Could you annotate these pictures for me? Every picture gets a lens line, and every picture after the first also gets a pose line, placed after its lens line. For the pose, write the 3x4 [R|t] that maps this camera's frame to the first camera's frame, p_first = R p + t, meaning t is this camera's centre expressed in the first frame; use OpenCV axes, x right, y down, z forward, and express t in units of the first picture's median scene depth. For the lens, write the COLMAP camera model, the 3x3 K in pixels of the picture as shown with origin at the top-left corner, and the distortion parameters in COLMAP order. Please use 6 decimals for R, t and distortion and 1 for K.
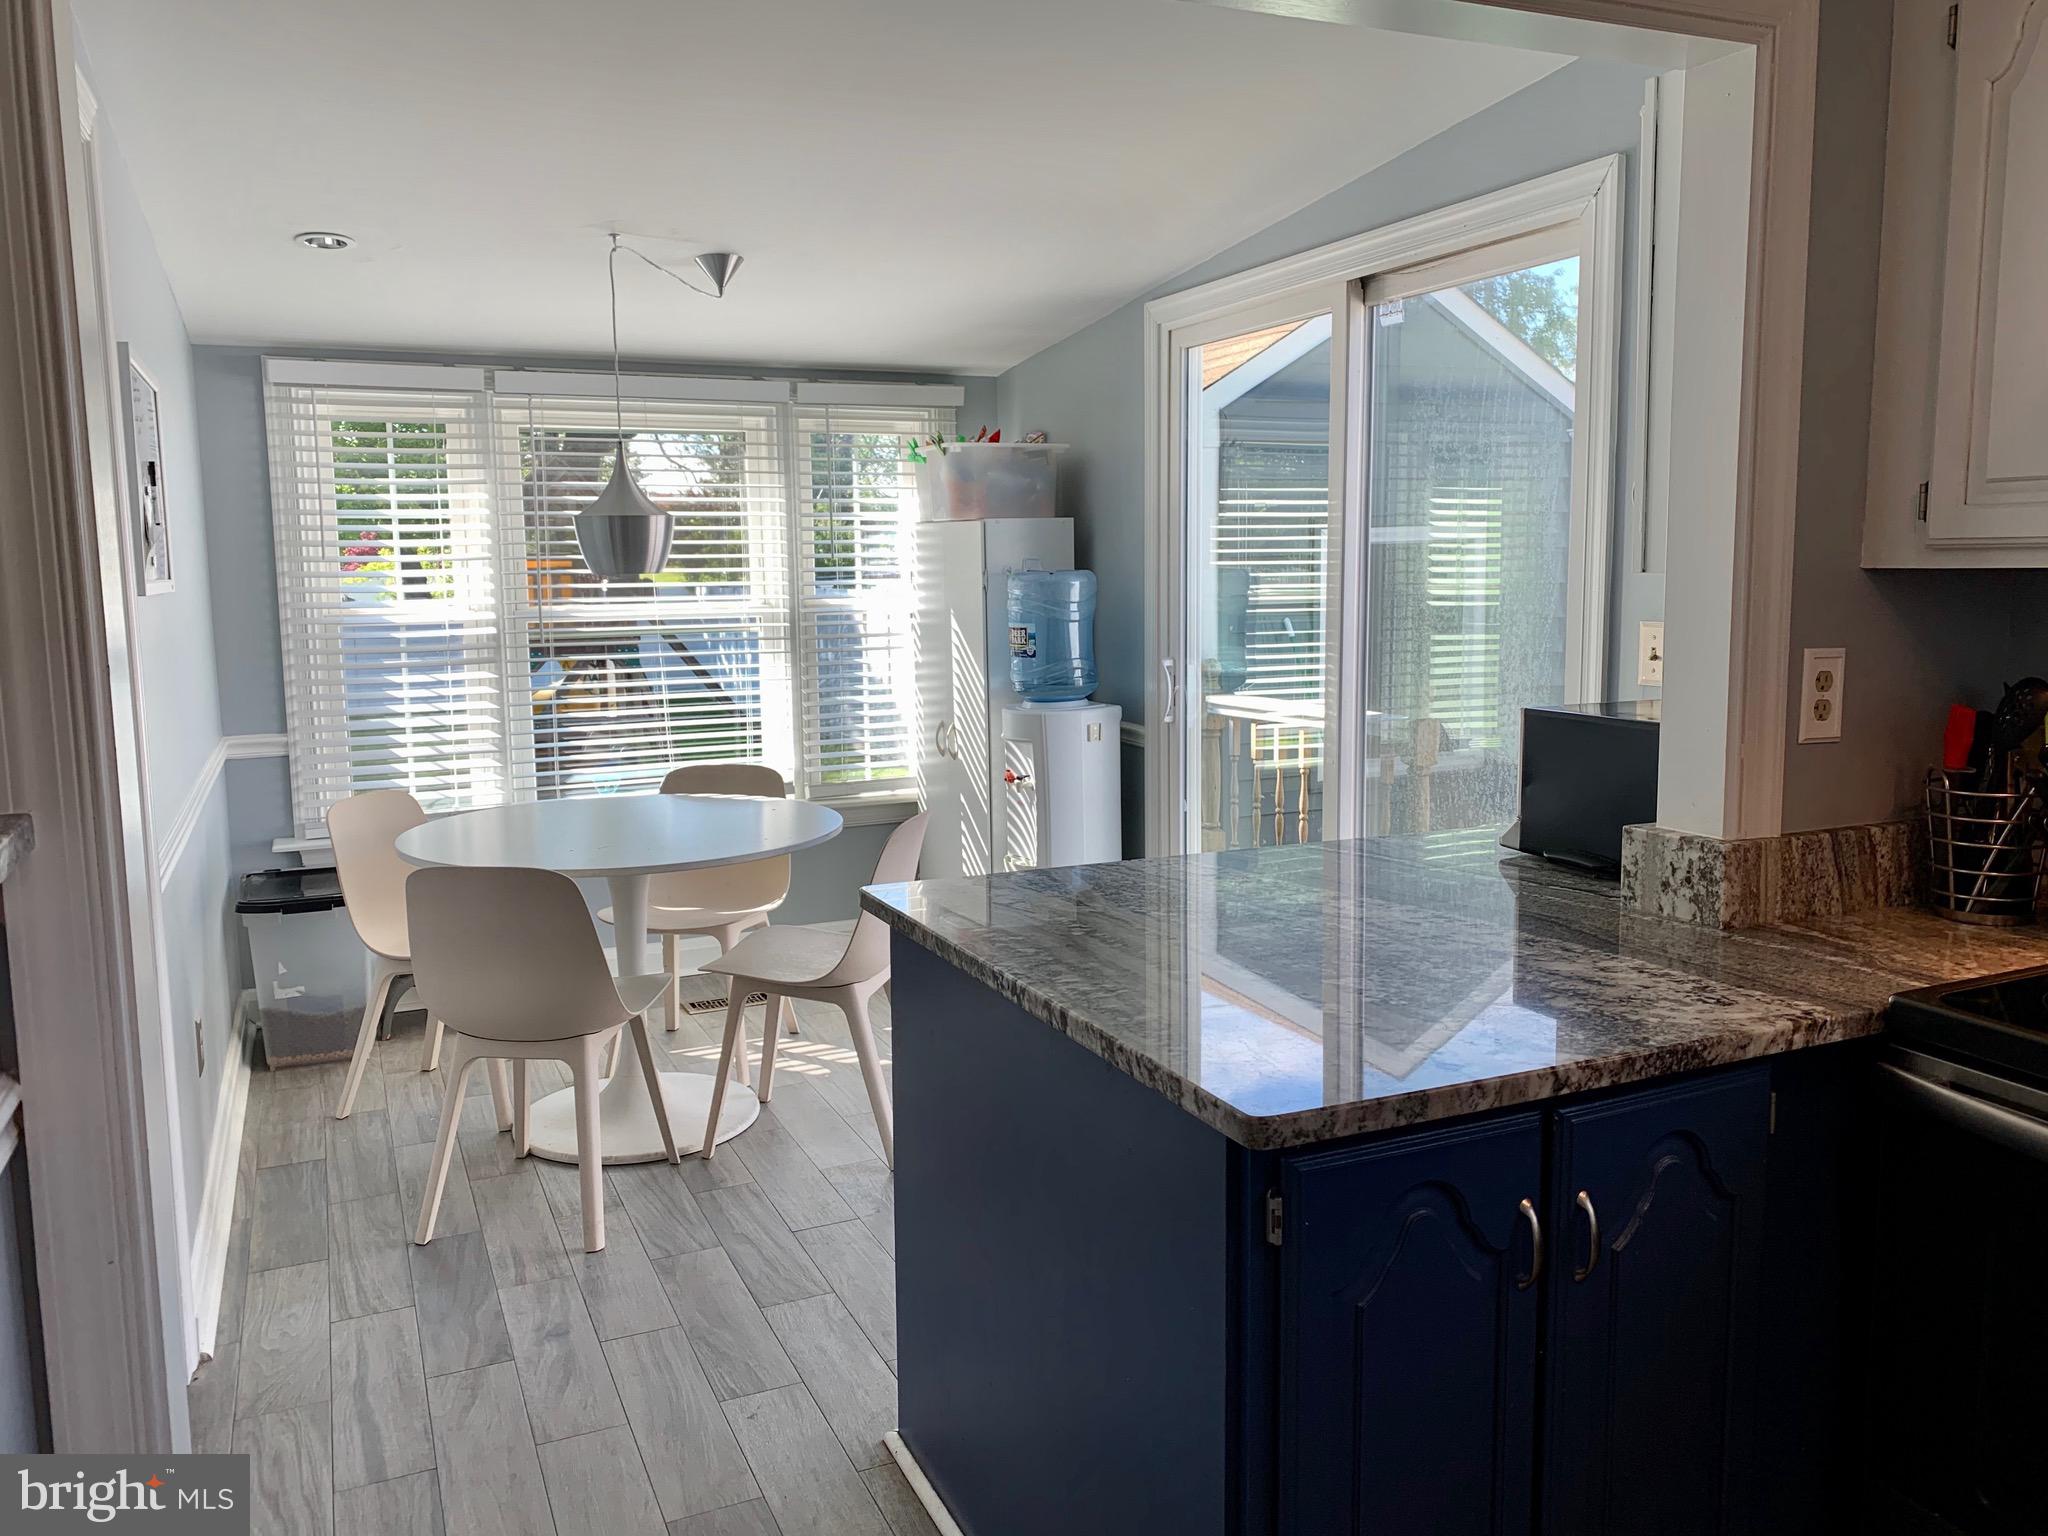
lens RADIAL K [[1568.6, 0, 1024.0], [0, 1568.6, 768.0], [0, 0, 1]] dist [0.110037, -0.233560]
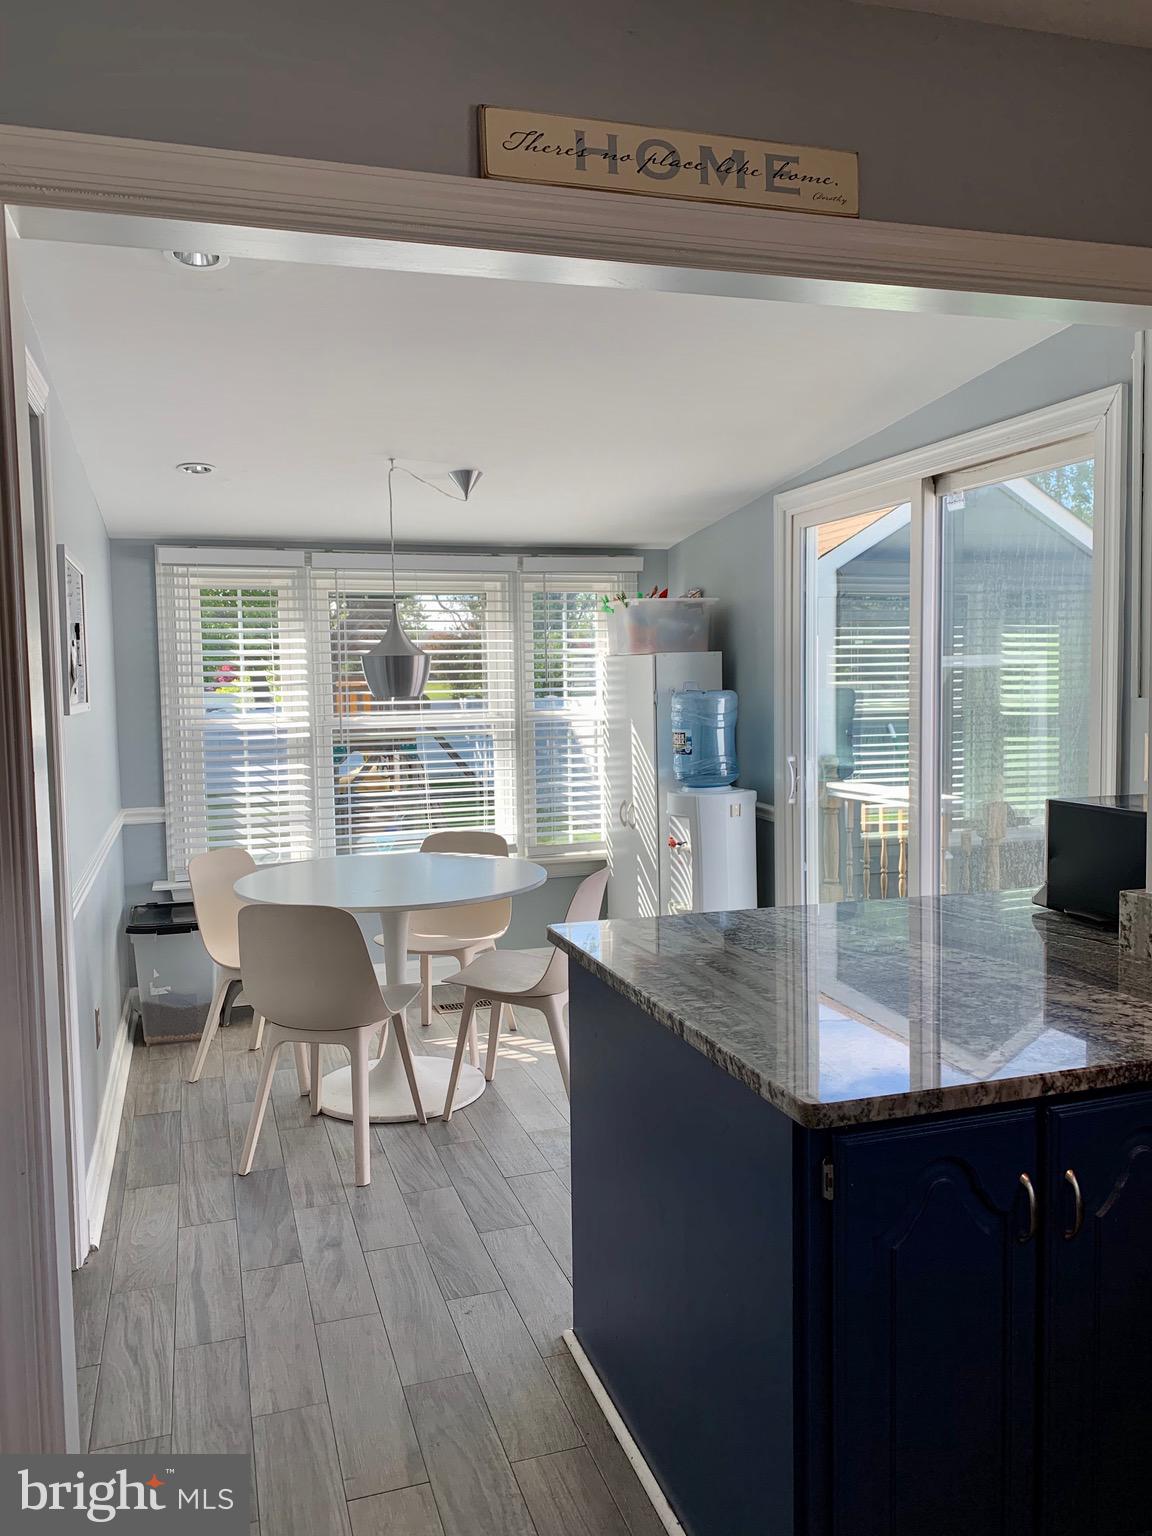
lens RADIAL K [[1176.5, 0, 567.0], [0, 1176.5, 773.3], [0, 0, 1]] dist [0.110037, -0.233560]
pose [[0.993523, 0.004853, -0.113524, 0.016559], [-0.010445, 0.998758, -0.048722, -0.004155], [0.113146, 0.049592, 0.992340, -0.019493]]
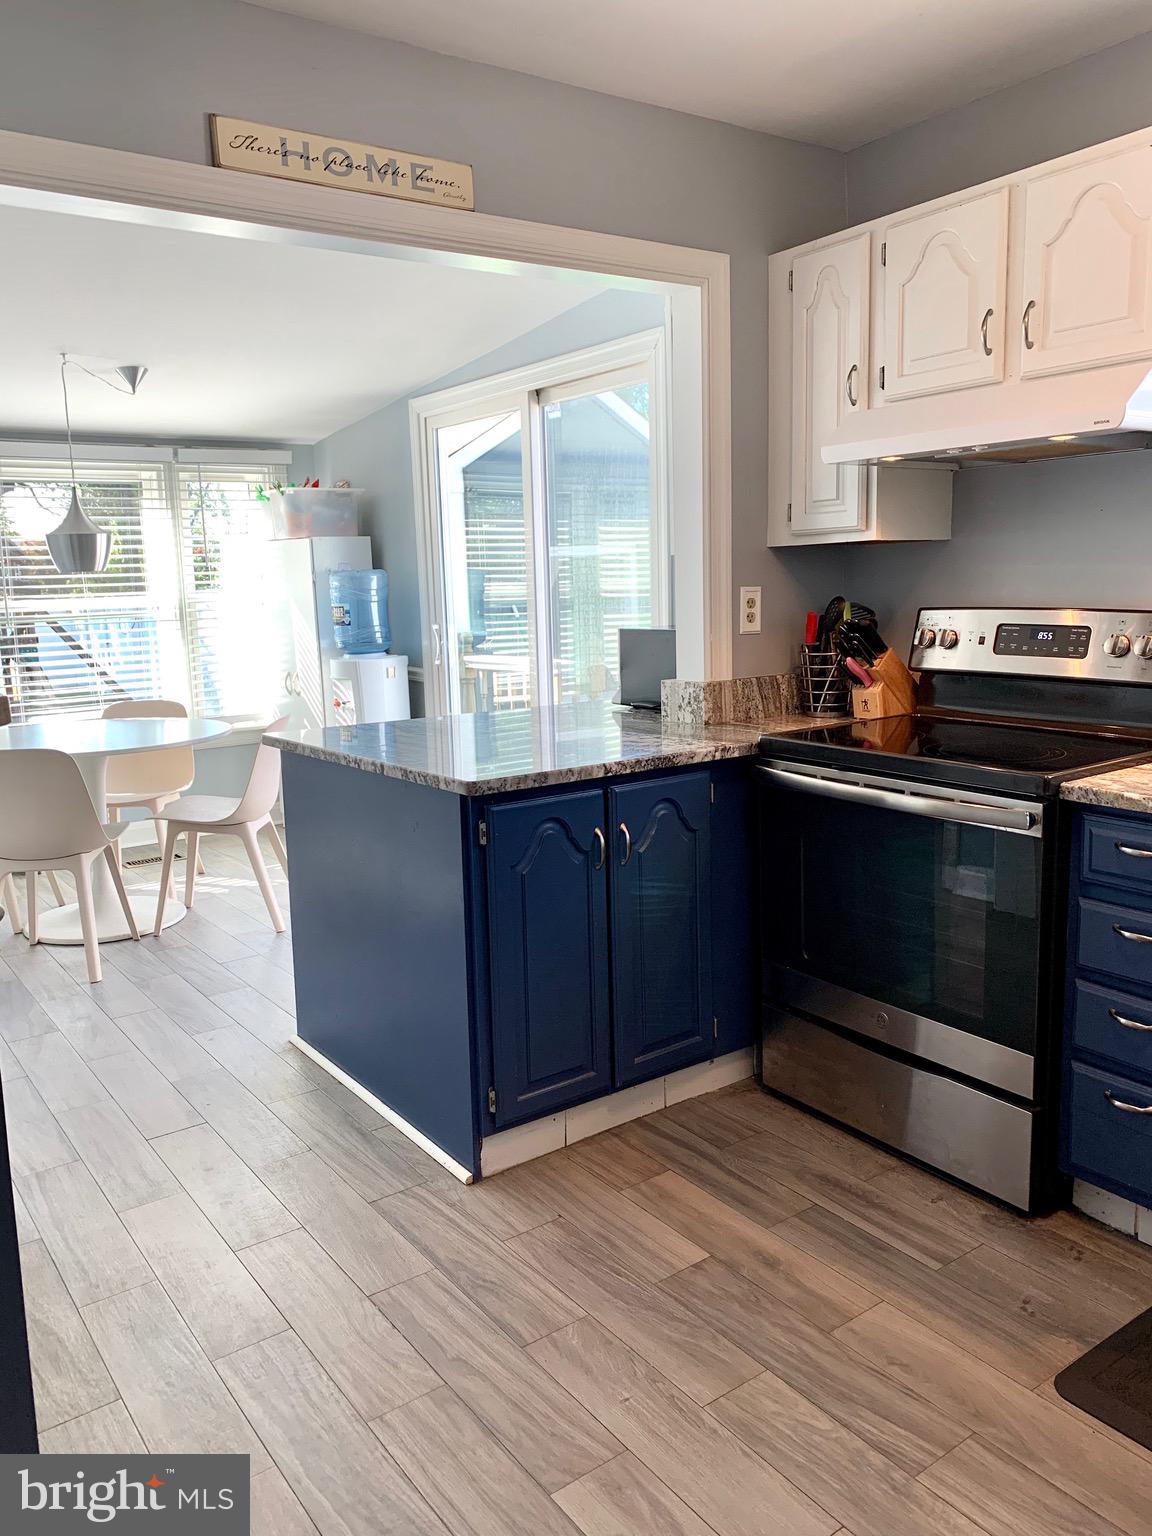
lens RADIAL K [[1176.5, 0, 567.0], [0, 1176.5, 773.3], [0, 0, 1]] dist [0.110037, -0.233560]
pose [[0.980762, -0.046183, 0.189668, -0.011863], [0.040865, 0.998657, 0.031854, 0.050639], [-0.190884, -0.023490, 0.981331, -0.214664]]
